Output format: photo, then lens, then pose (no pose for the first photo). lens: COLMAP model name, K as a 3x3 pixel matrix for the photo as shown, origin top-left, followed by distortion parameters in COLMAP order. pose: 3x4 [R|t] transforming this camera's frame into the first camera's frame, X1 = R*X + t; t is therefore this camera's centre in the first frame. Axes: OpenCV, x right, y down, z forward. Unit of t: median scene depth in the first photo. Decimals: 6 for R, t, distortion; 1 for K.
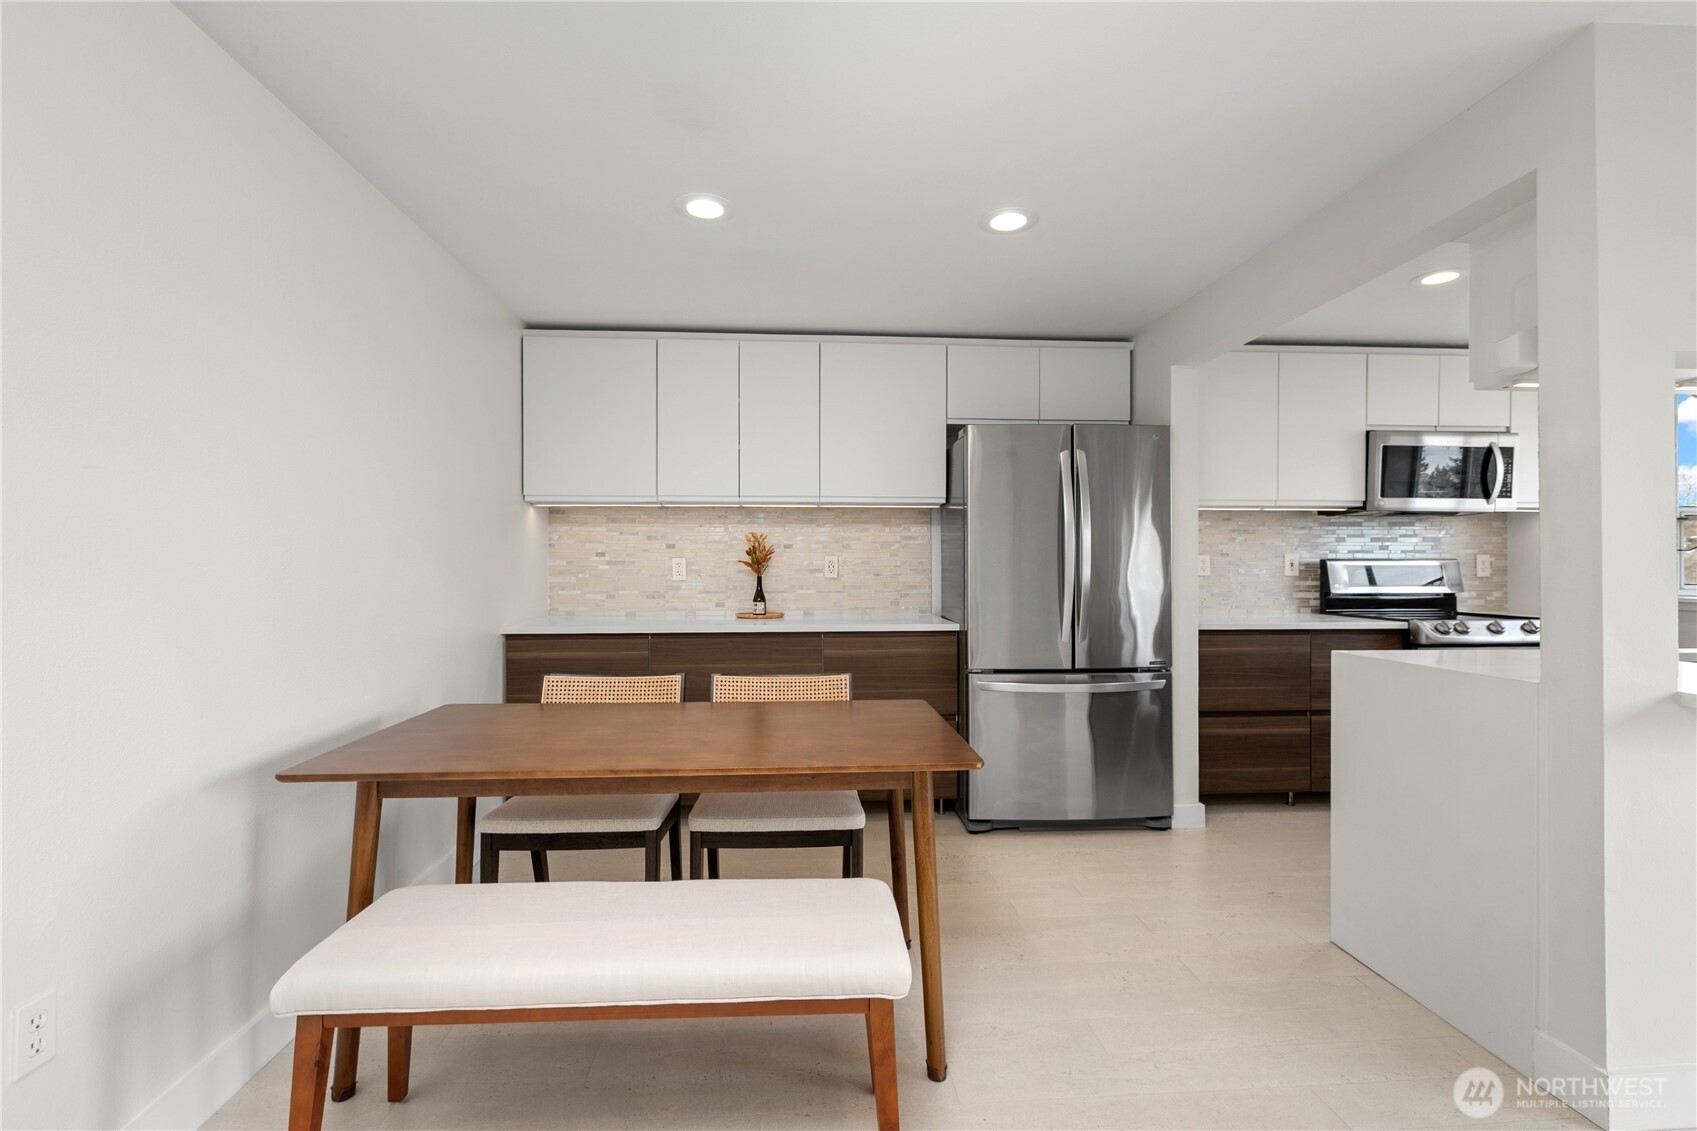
lens RADIAL K [[762.5, 0, 846.1], [0, 762.5, 565.2], [0, 0, 1]] dist [0.001813, -0.000371]
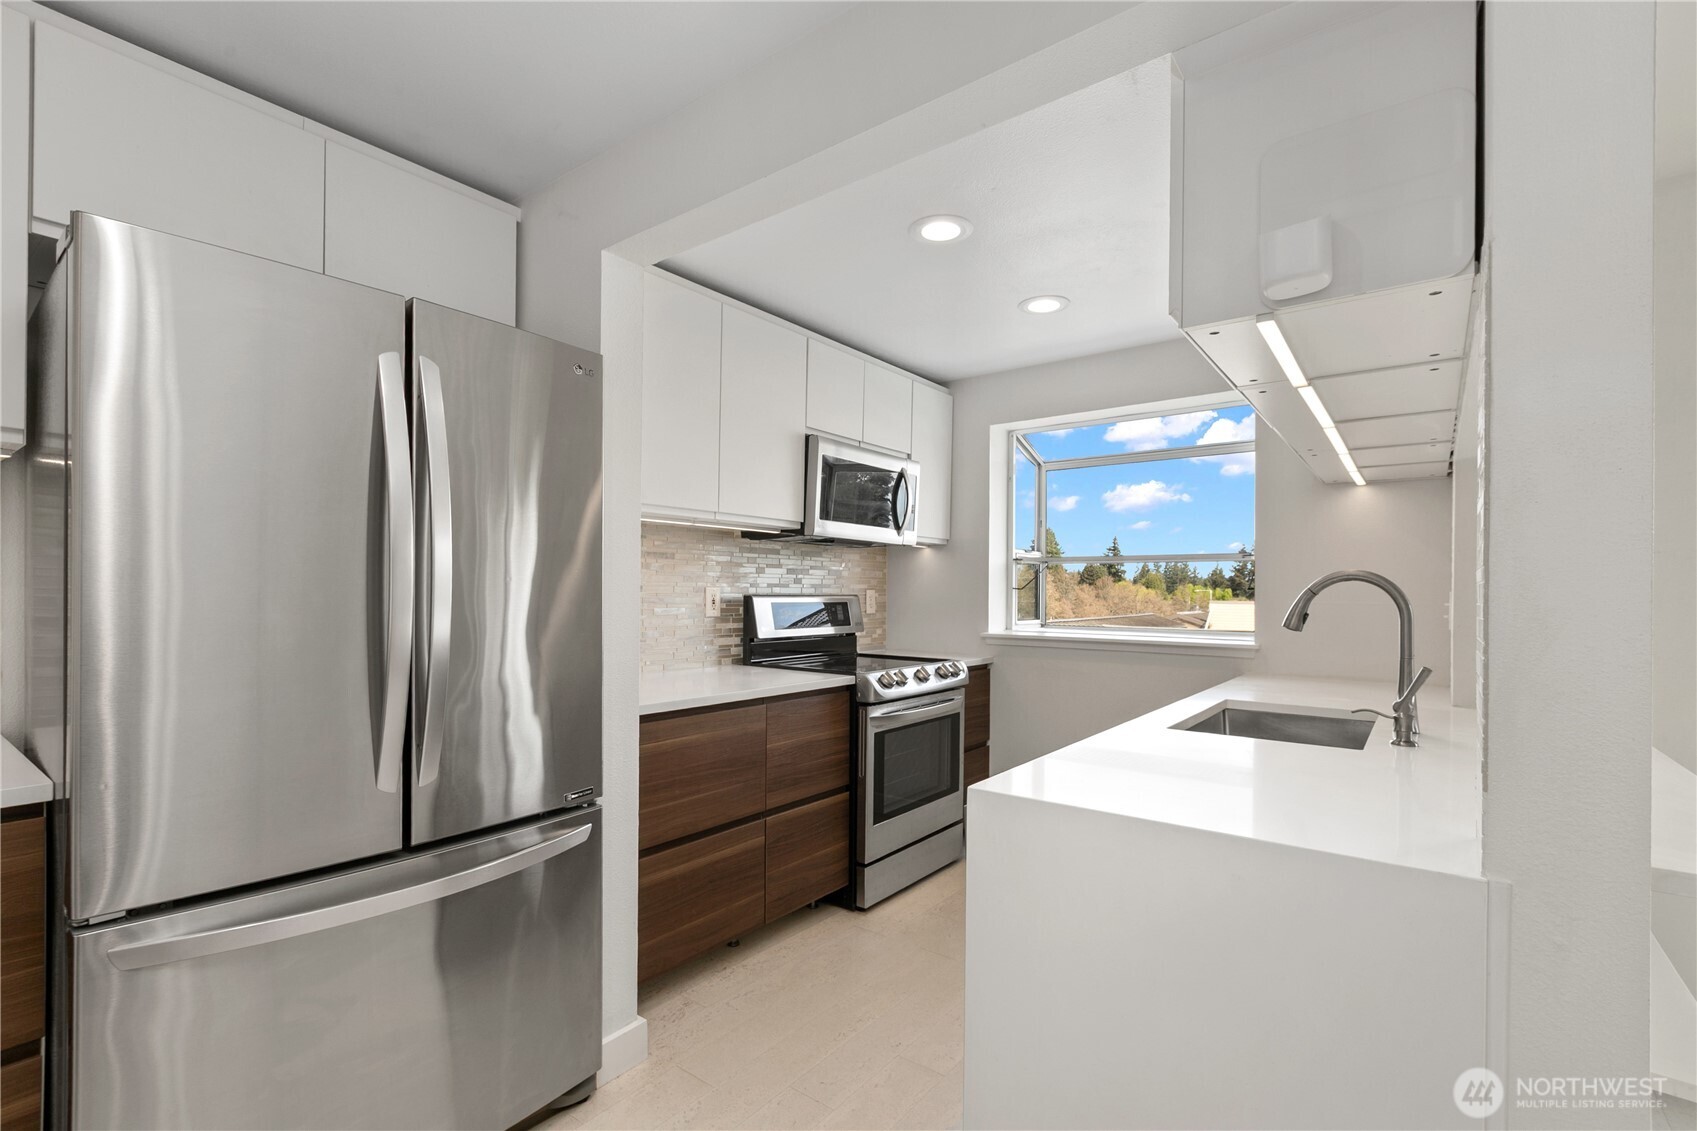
lens RADIAL K [[769.9, 0, 844.2], [0, 769.9, 589.2], [0, 0, 1]] dist [-0.001333, -0.000060]
pose [[0.665377, 0.007920, 0.746465, 0.111467], [-0.008585, 0.999959, -0.002957, -0.012895], [-0.746458, -0.004441, 0.665418, 0.431032]]
